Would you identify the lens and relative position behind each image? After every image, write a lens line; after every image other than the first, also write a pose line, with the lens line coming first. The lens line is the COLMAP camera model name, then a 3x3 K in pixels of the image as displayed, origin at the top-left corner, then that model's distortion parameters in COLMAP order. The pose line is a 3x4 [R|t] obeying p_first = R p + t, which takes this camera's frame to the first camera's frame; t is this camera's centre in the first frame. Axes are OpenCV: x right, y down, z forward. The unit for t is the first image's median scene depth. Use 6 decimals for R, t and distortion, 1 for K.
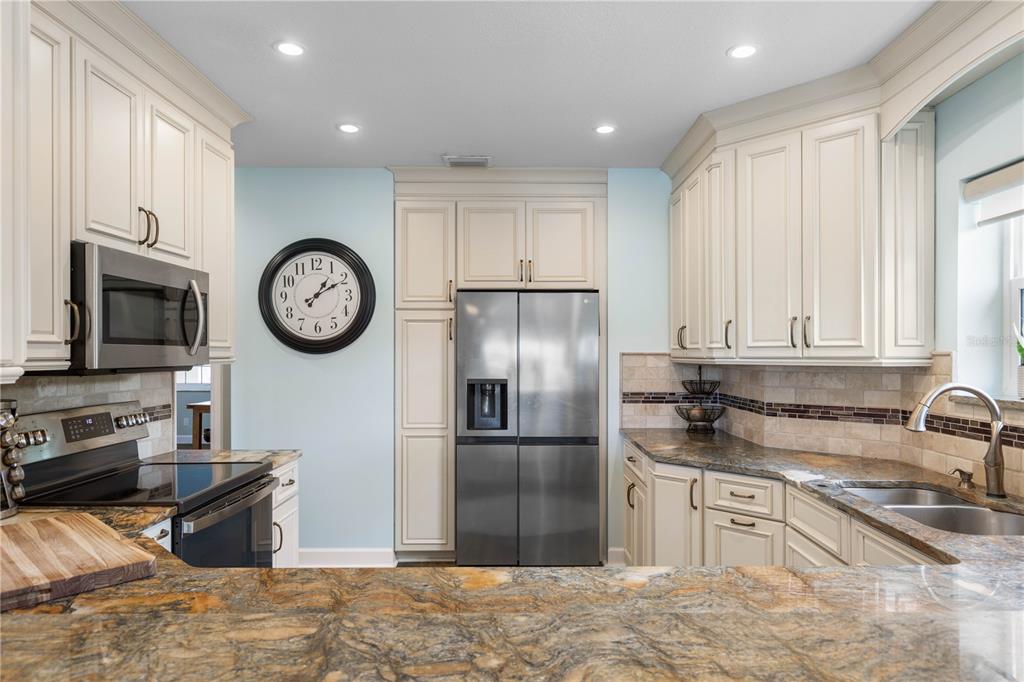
lens RADIAL K [[633.7, 0, 516.9], [0, 633.7, 350.7], [0, 0, 1]] dist [0.003599, -0.001712]
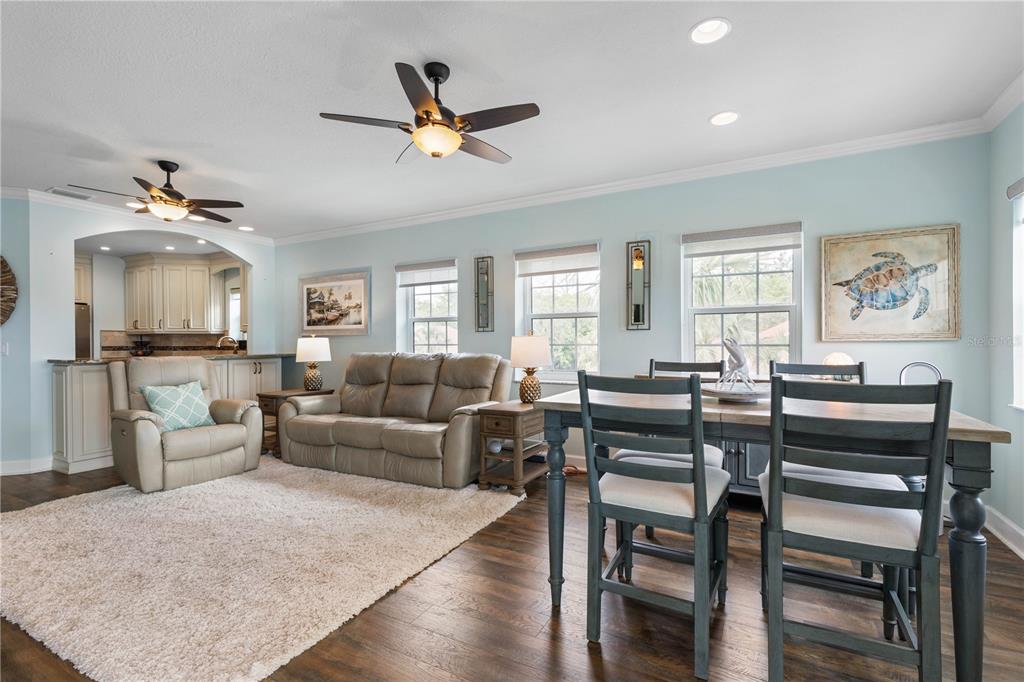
lens RADIAL K [[462.4, 0, 522.9], [0, 462.4, 343.8], [0, 0, 1]] dist [0.008076, -0.002459]
pose [[0.461037, -0.007053, 0.887353, -0.780460], [-0.000569, 0.999966, 0.008244, 0.046482], [-0.887381, -0.004306, 0.461017, -1.470457]]
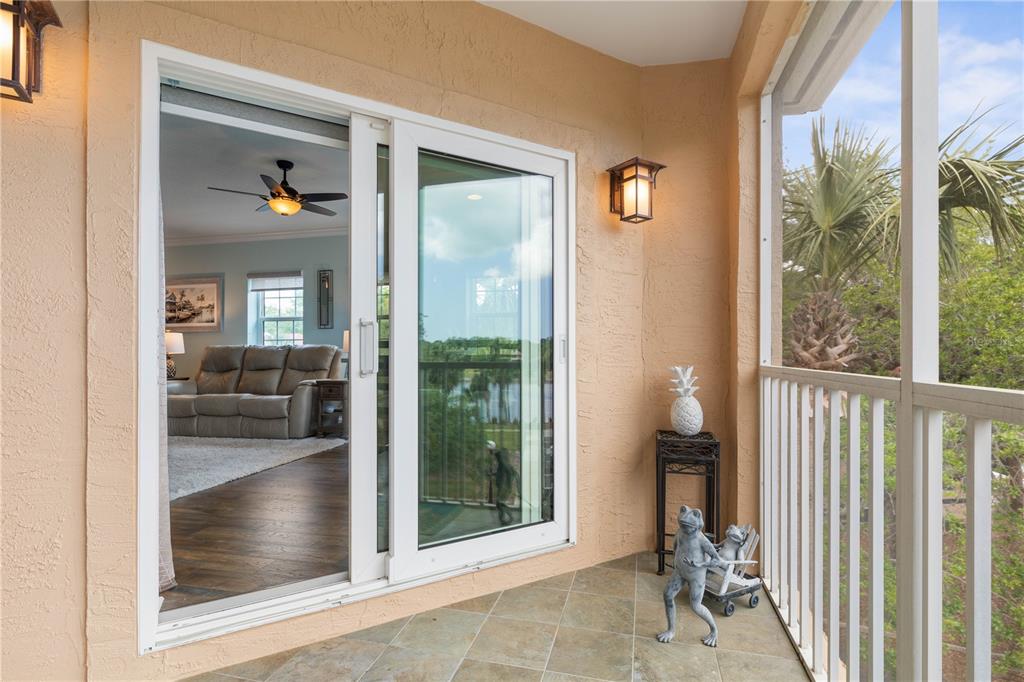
lens RADIAL K [[528.3, 0, 536.8], [0, 528.3, 348.9], [0, 0, 1]] dist [0.003096, 0.000120]
pose [[0.218696, 0.008014, 0.975760, -1.389256], [-0.000113, 0.999966, -0.008187, 0.115097], [-0.975793, 0.001680, 0.218689, -1.952749]]
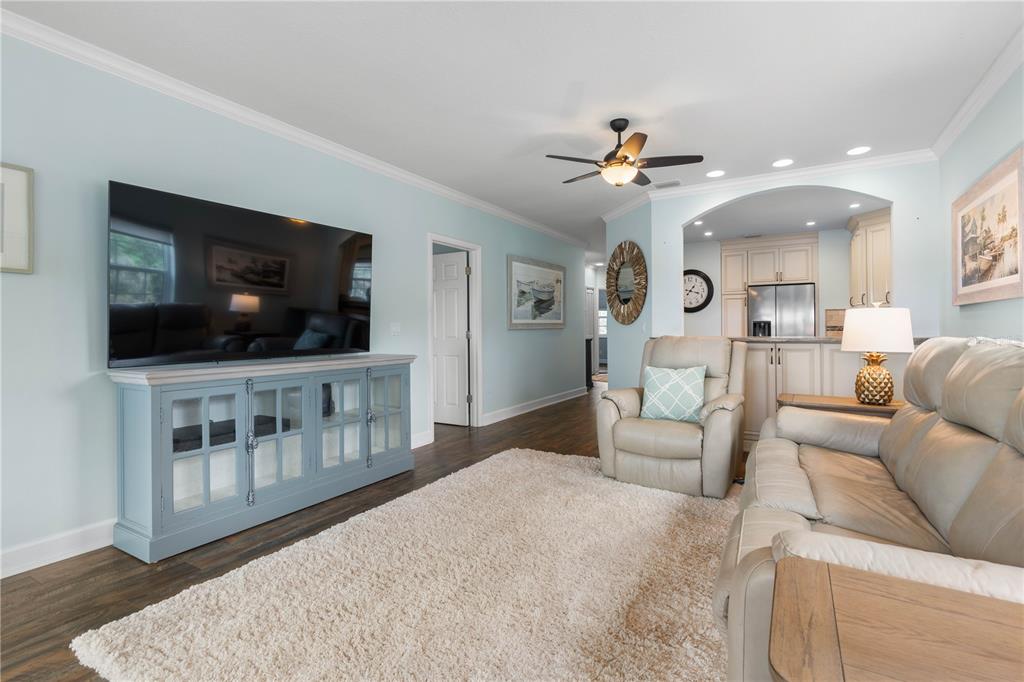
lens RADIAL K [[462.4, 0, 538.2], [0, 462.4, 326.9], [0, 0, 1]] dist [0.008076, -0.002459]
pose [[0.877339, -0.008354, -0.479799, 0.064168], [0.010525, 0.999943, 0.001835, 0.064073], [0.479756, -0.006660, 0.877377, -1.197832]]
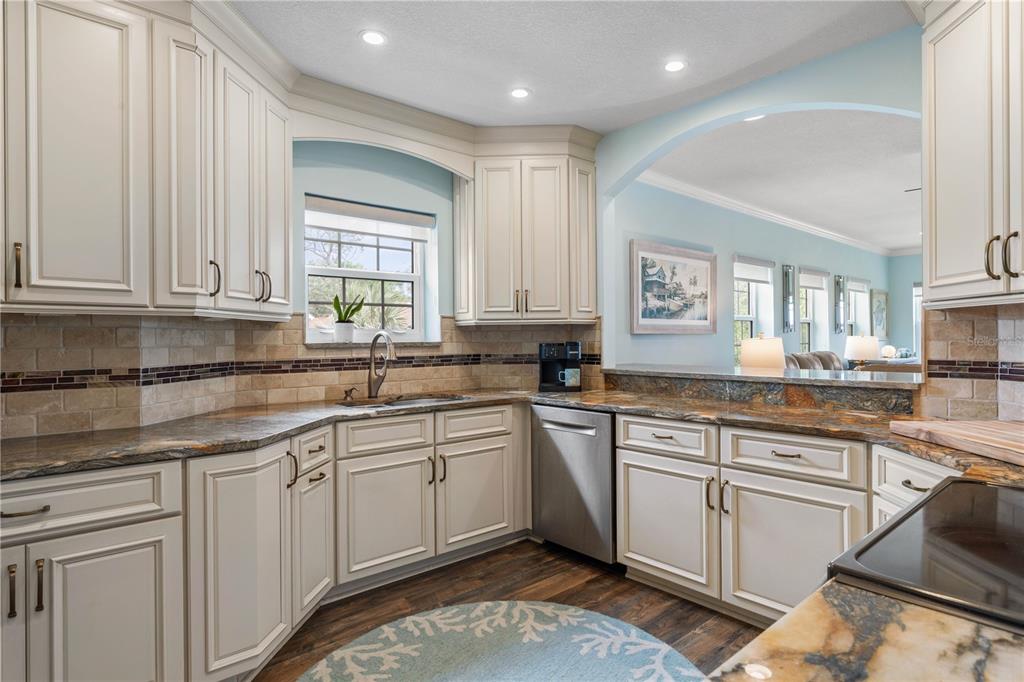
lens RADIAL K [[555.8, 0, 531.2], [0, 555.8, 341.1], [0, 0, 1]] dist [0.001941, 0.000378]
pose [[-0.677973, 0.003260, 0.735079, -0.395440], [0.003739, 0.999993, -0.000986, 0.048414], [-0.735077, 0.002080, -0.677981, 1.047188]]
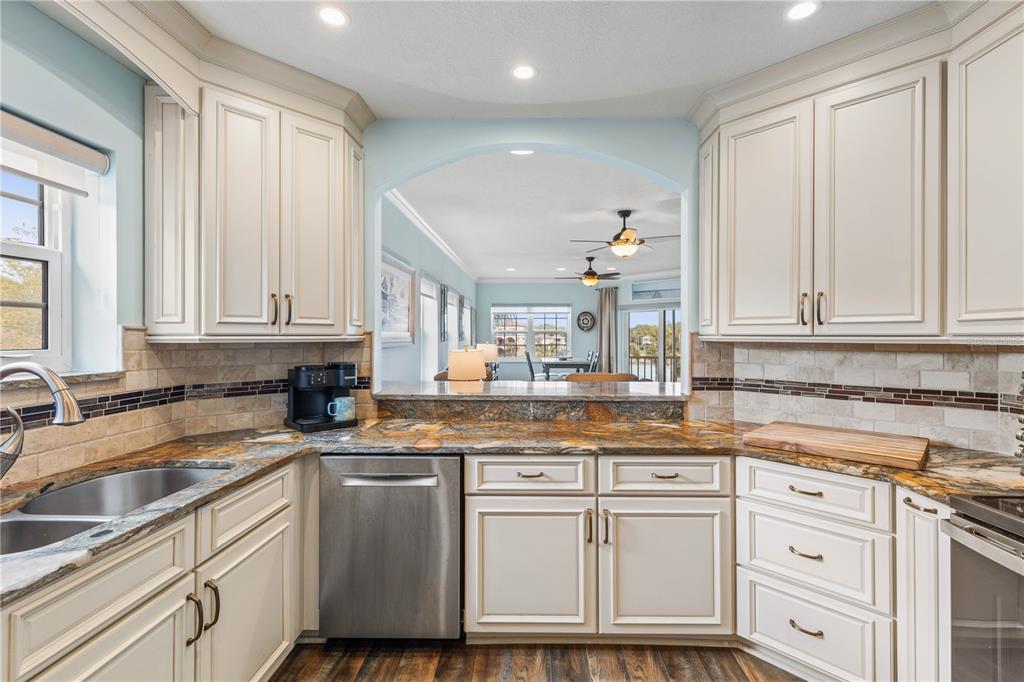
lens RADIAL K [[462.4, 0, 525.0], [0, 462.4, 336.5], [0, 0, 1]] dist [0.008076, -0.002459]
pose [[-0.999987, -0.002347, 0.004561, 0.038038], [-0.002375, 0.999979, -0.006066, 0.012397], [-0.004547, -0.006076, -0.999971, 0.974376]]
